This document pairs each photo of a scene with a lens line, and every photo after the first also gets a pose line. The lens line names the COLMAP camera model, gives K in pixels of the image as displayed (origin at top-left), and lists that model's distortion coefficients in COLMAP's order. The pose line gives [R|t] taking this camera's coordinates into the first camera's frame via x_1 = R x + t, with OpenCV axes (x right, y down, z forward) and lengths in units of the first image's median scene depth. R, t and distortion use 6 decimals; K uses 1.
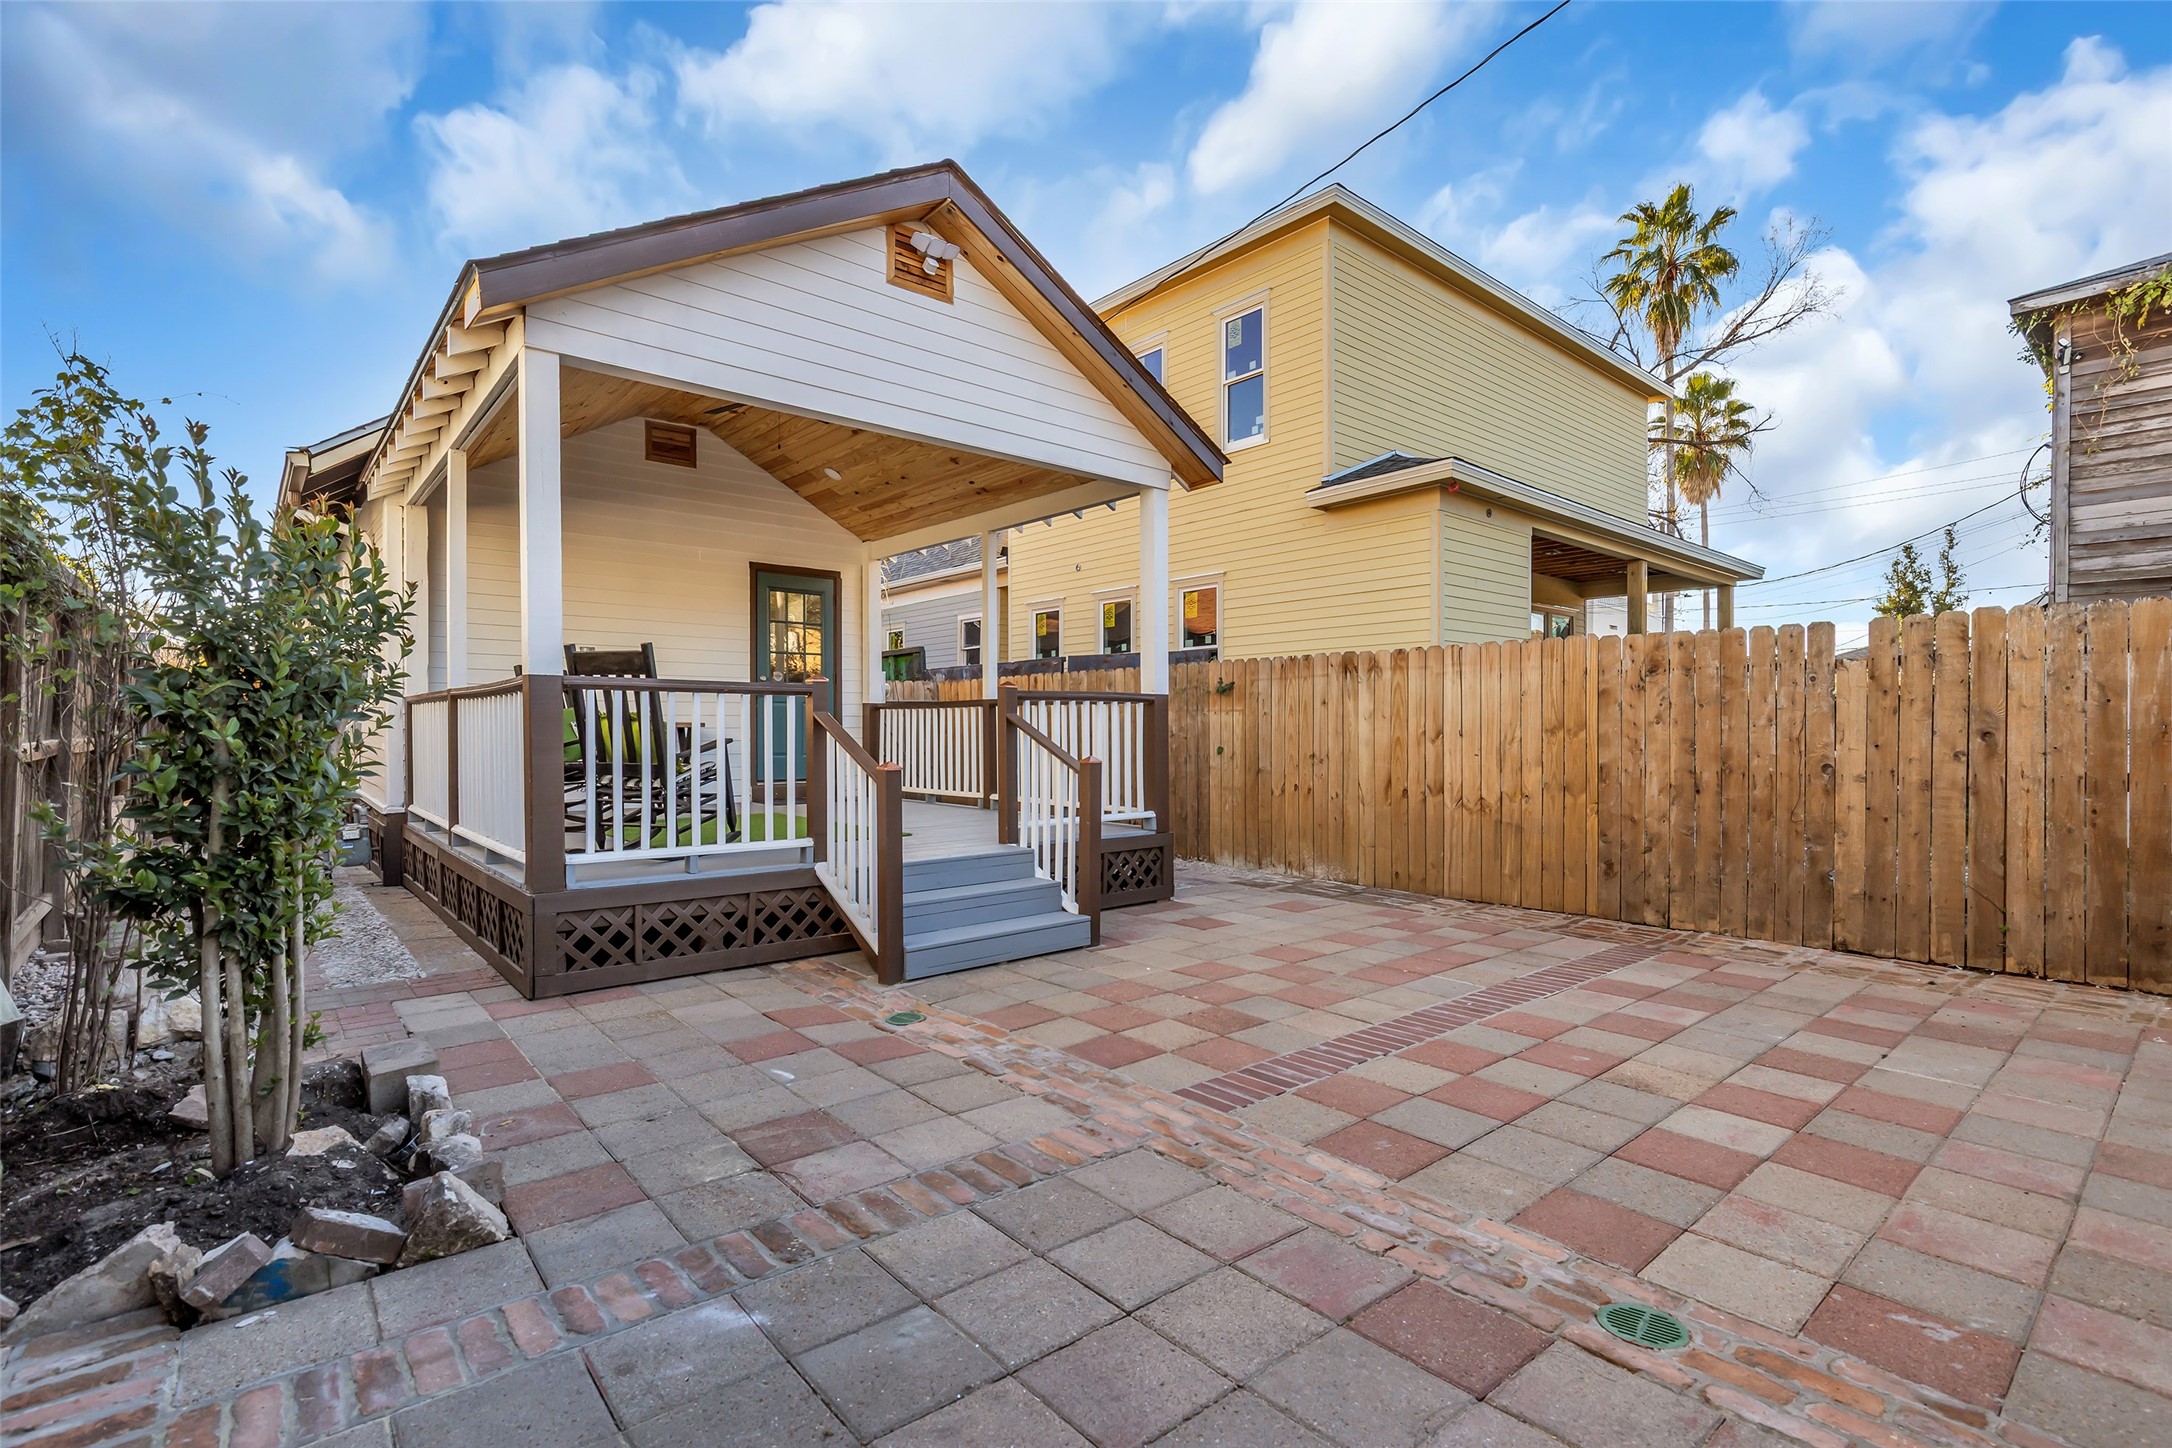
lens RADIAL K [[992.2, 0, 1096.1], [0, 992.2, 730.2], [0, 0, 1]] dist [-0.009074, 0.000905]
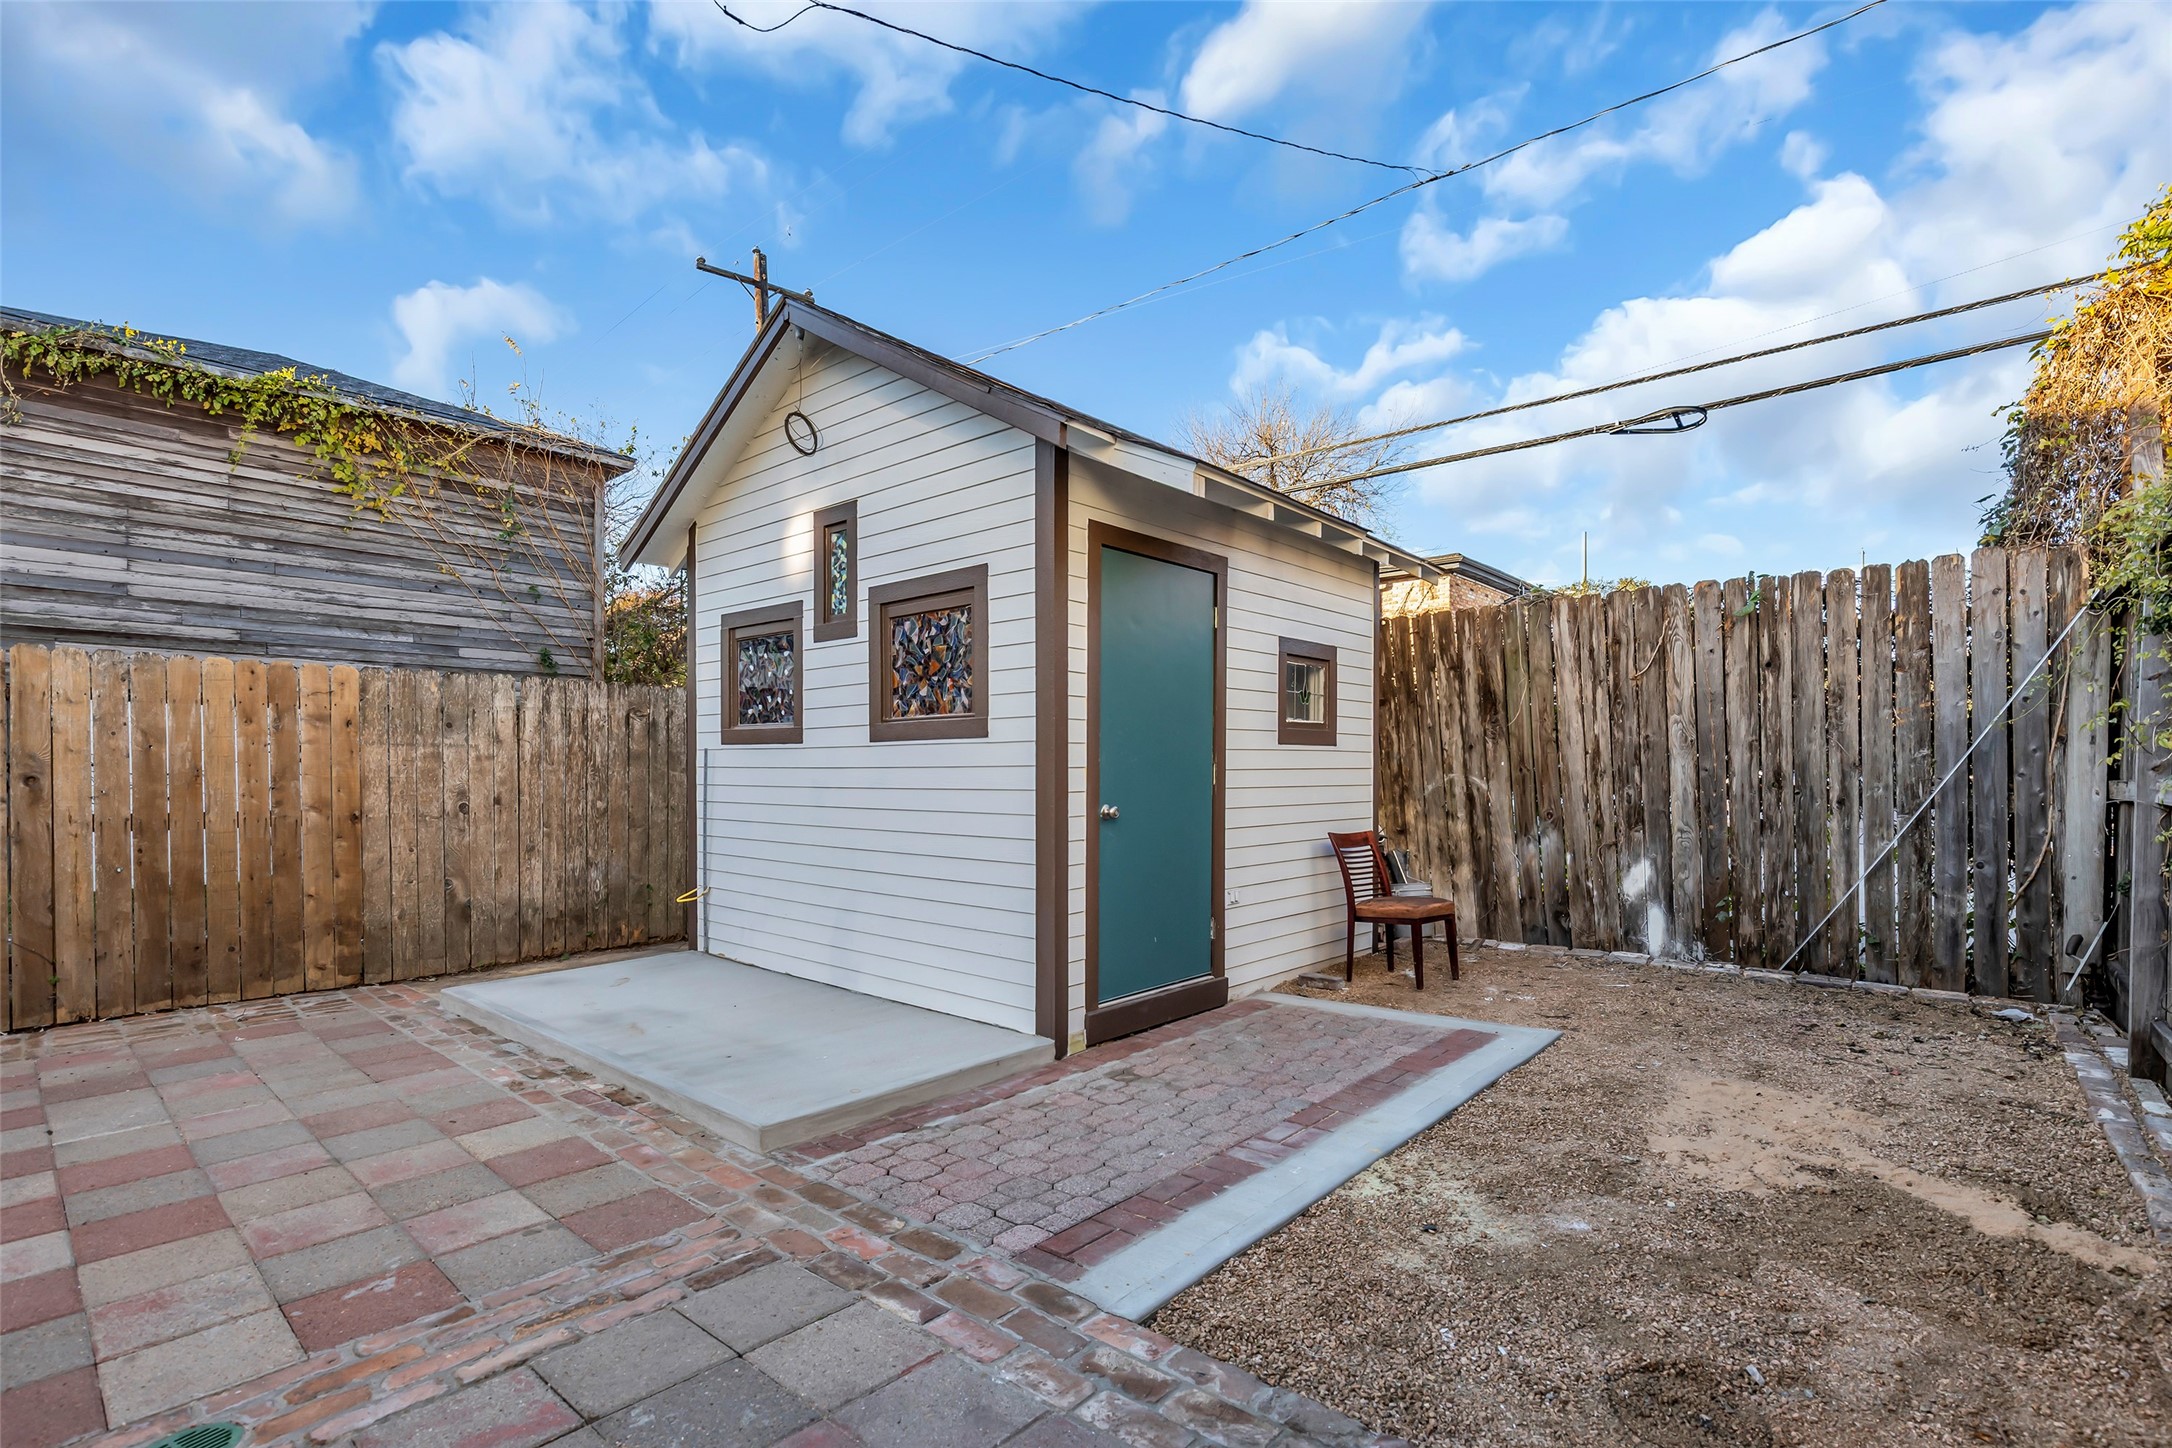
lens RADIAL K [[1006.5, 0, 1062.3], [0, 1006.5, 788.3], [0, 0, 1]] dist [-0.010825, 0.000616]
pose [[-0.120178, -0.016797, 0.992610, -0.169209], [0.005491, 0.999830, 0.017584, 0.001568], [-0.992737, 0.007563, -0.120066, 0.137342]]
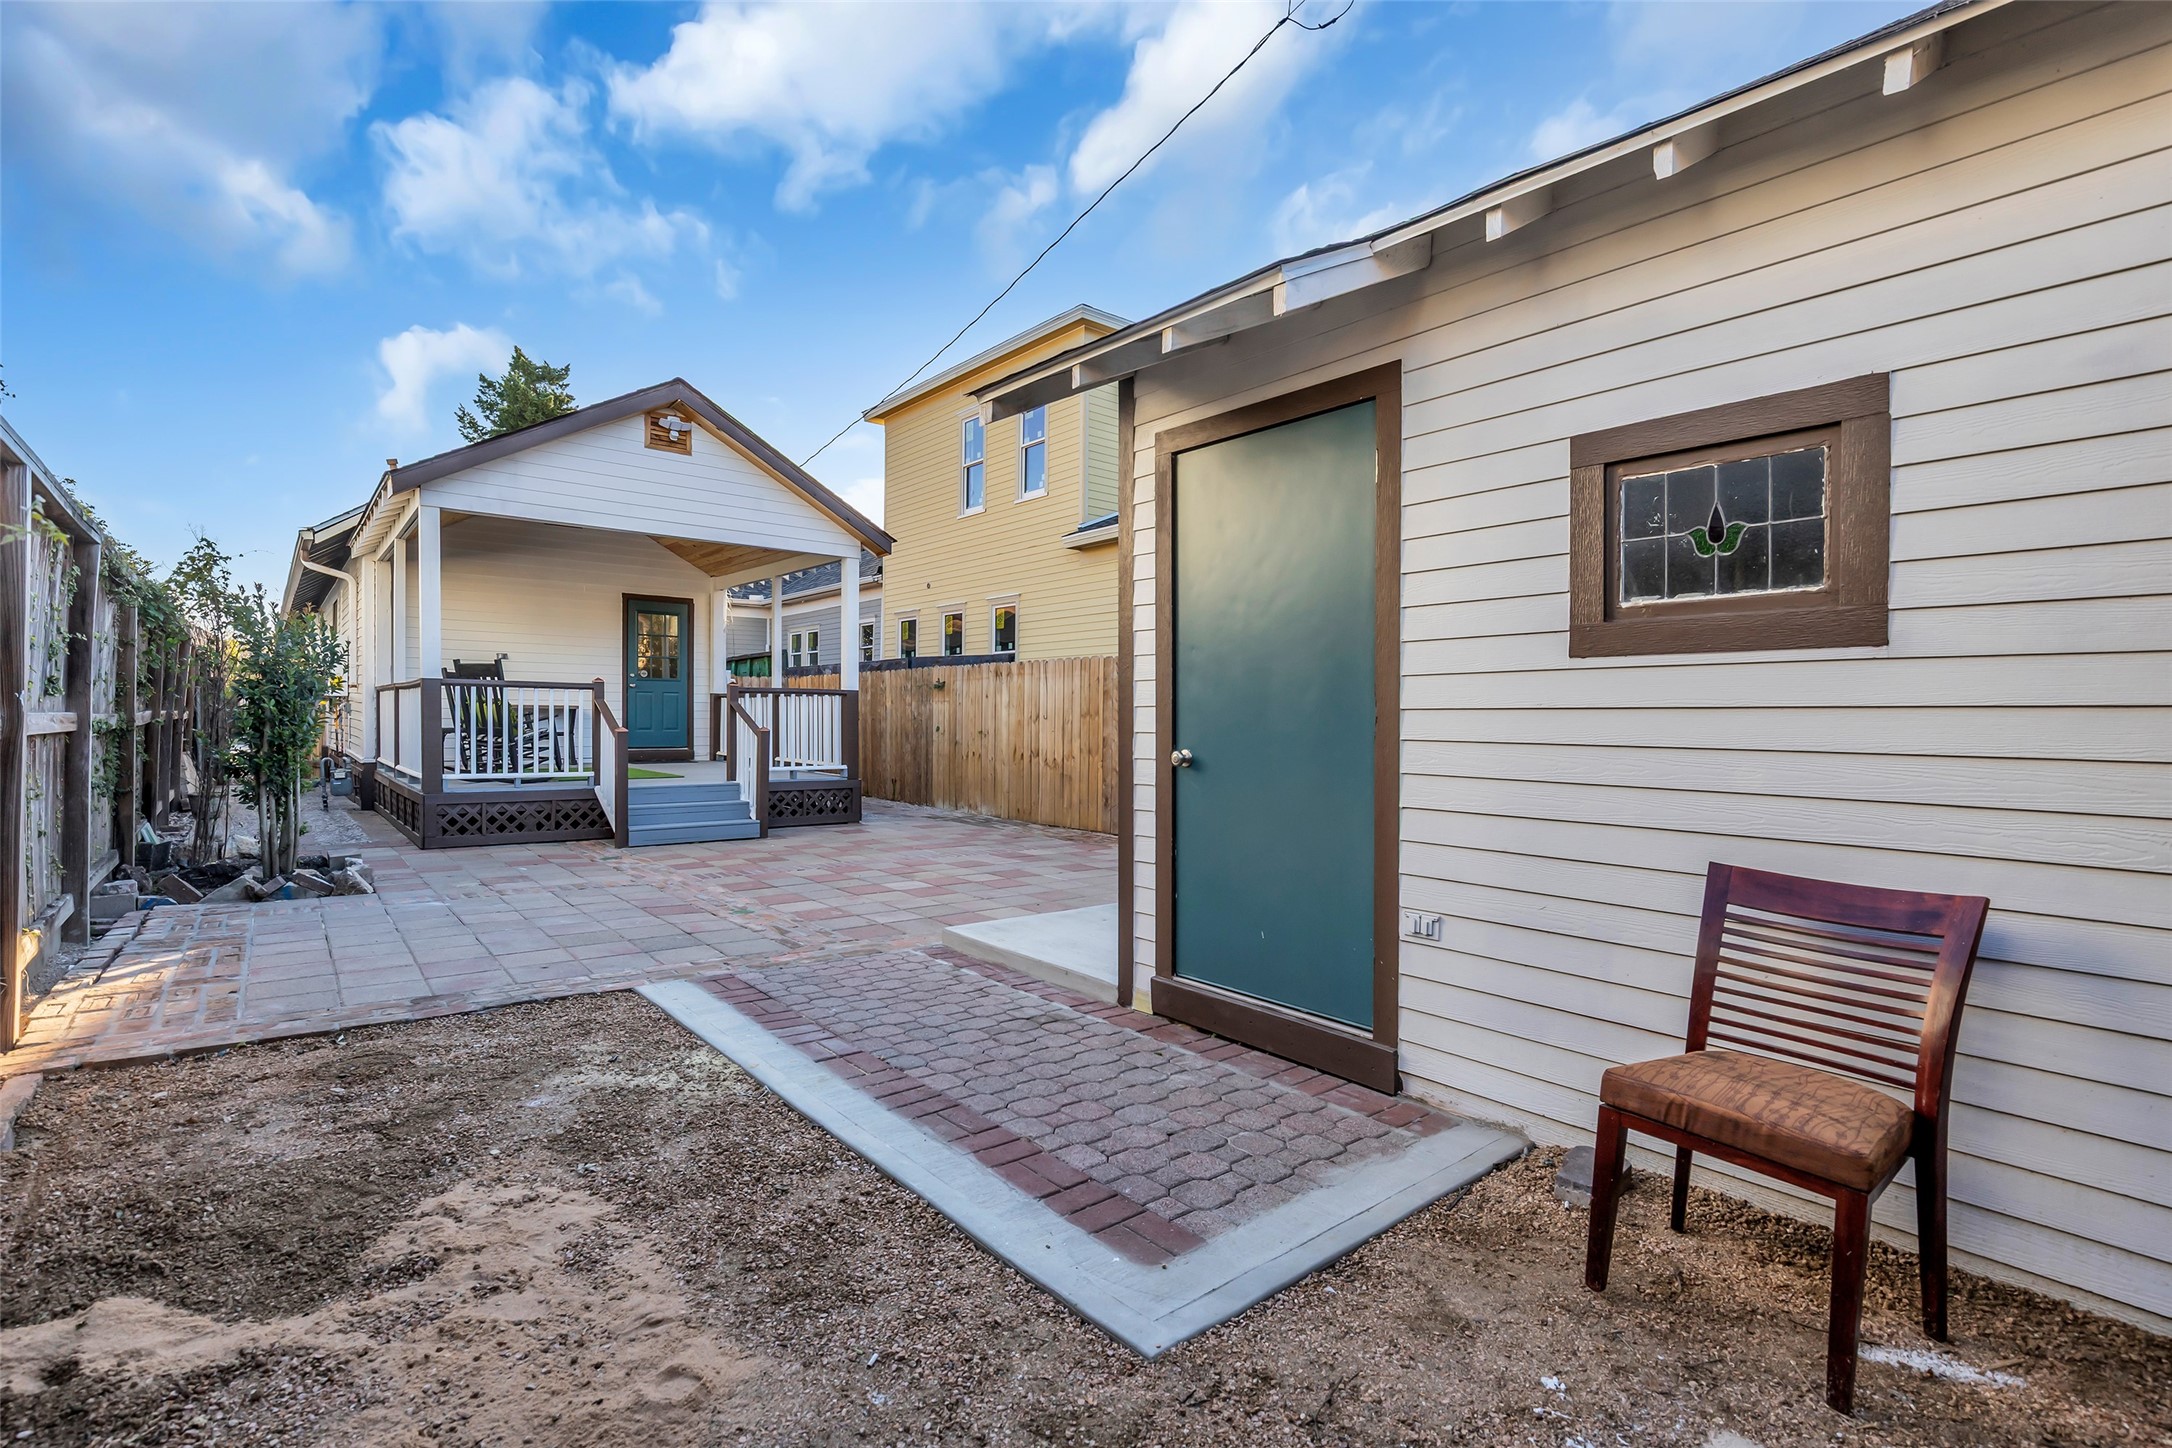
lens RADIAL K [[981.9, 0, 1078.3], [0, 981.9, 729.0], [0, 0, 1]] dist [-0.007112, 0.000031]
pose [[0.999765, 0.010443, -0.019011, 0.663090], [-0.010273, 0.999907, 0.009008, 0.010583], [0.019103, -0.008810, 0.999779, -0.784493]]
